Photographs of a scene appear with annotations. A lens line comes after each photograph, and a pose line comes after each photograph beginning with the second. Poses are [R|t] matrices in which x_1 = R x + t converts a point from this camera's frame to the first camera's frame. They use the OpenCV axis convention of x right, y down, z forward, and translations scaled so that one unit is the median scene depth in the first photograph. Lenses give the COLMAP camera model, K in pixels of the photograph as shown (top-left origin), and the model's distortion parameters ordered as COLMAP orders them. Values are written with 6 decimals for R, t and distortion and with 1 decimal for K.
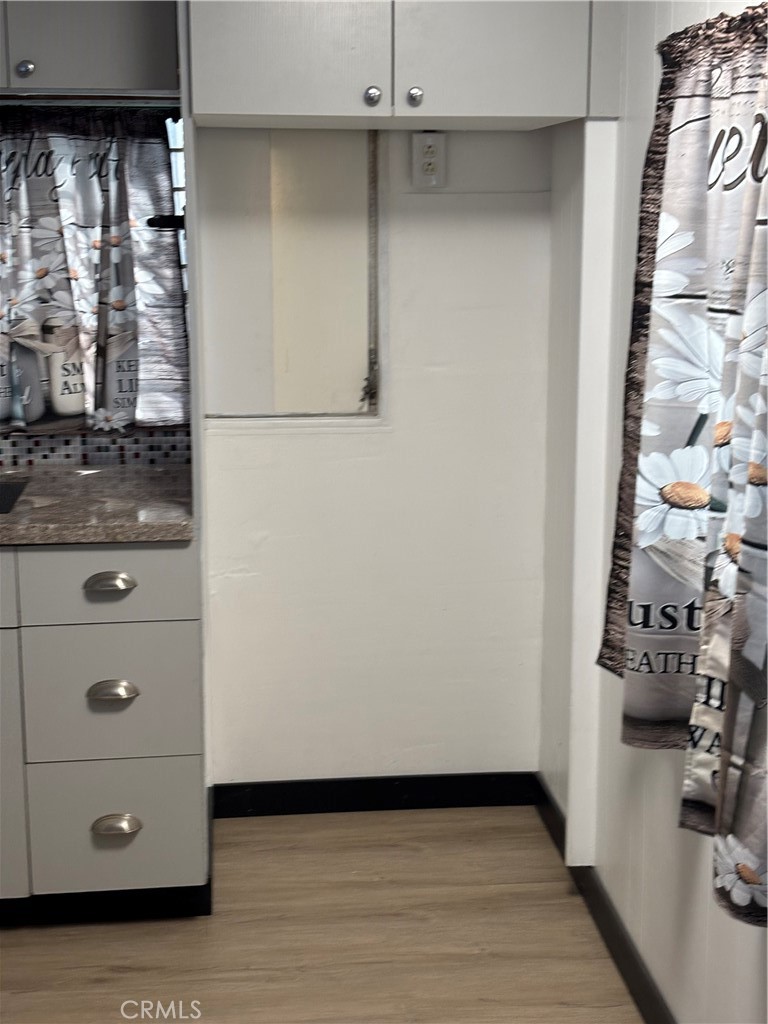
lens RADIAL K [[1508.2, 0, 384.0], [0, 1508.2, 512.0], [0, 0, 1]] dist [0.411507, -1.882674]
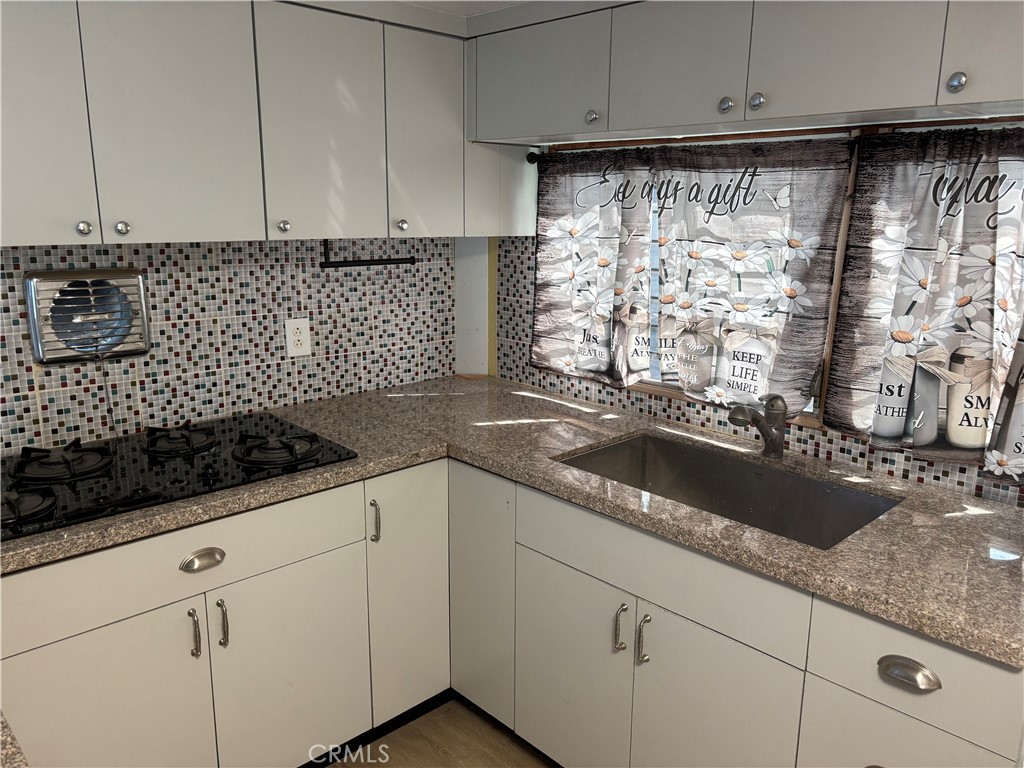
lens RADIAL K [[776.8, 0, 512.0], [0, 776.8, 384.0], [0, 0, 1]] dist [0.079216, -0.088871]
pose [[0.609569, 0.184531, -0.770957, -0.001929], [-0.172492, 0.980103, 0.098207, -0.103732], [0.773739, 0.073120, 0.629270, 0.468305]]
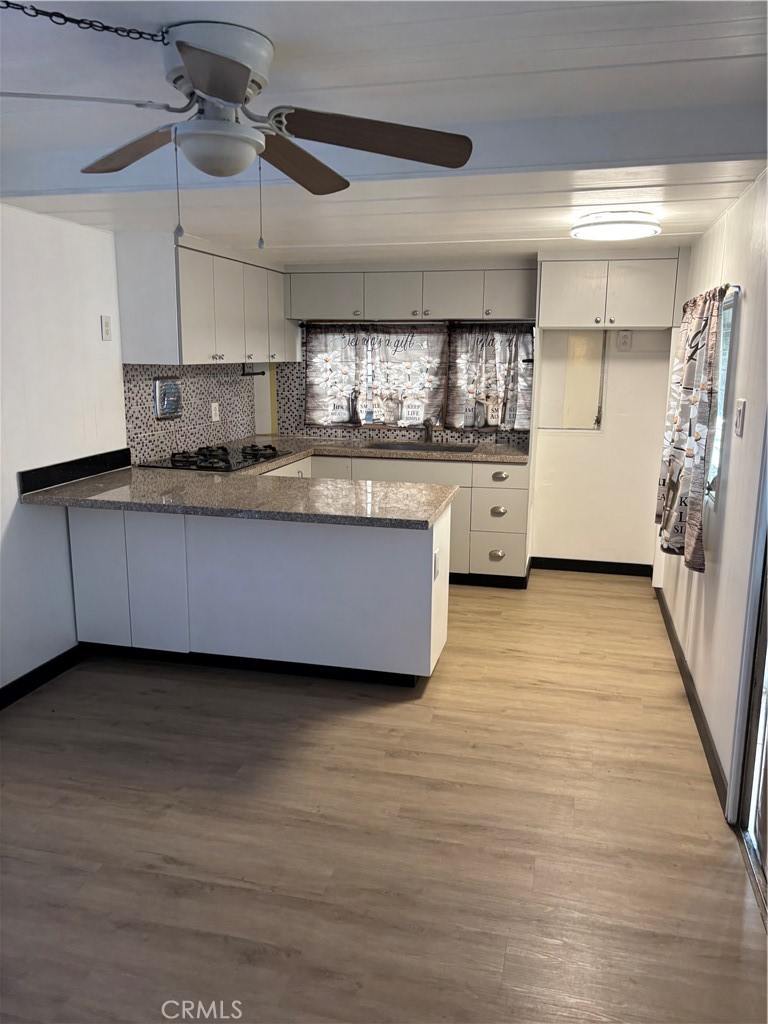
lens RADIAL K [[776.8, 0, 384.0], [0, 776.8, 512.0], [0, 0, 1]] dist [0.079216, -0.088871]
pose [[0.940532, 0.074392, -0.331460, 0.115198], [-0.076473, 0.997049, 0.006780, 0.113435], [0.330986, 0.018971, 0.943445, -0.517231]]
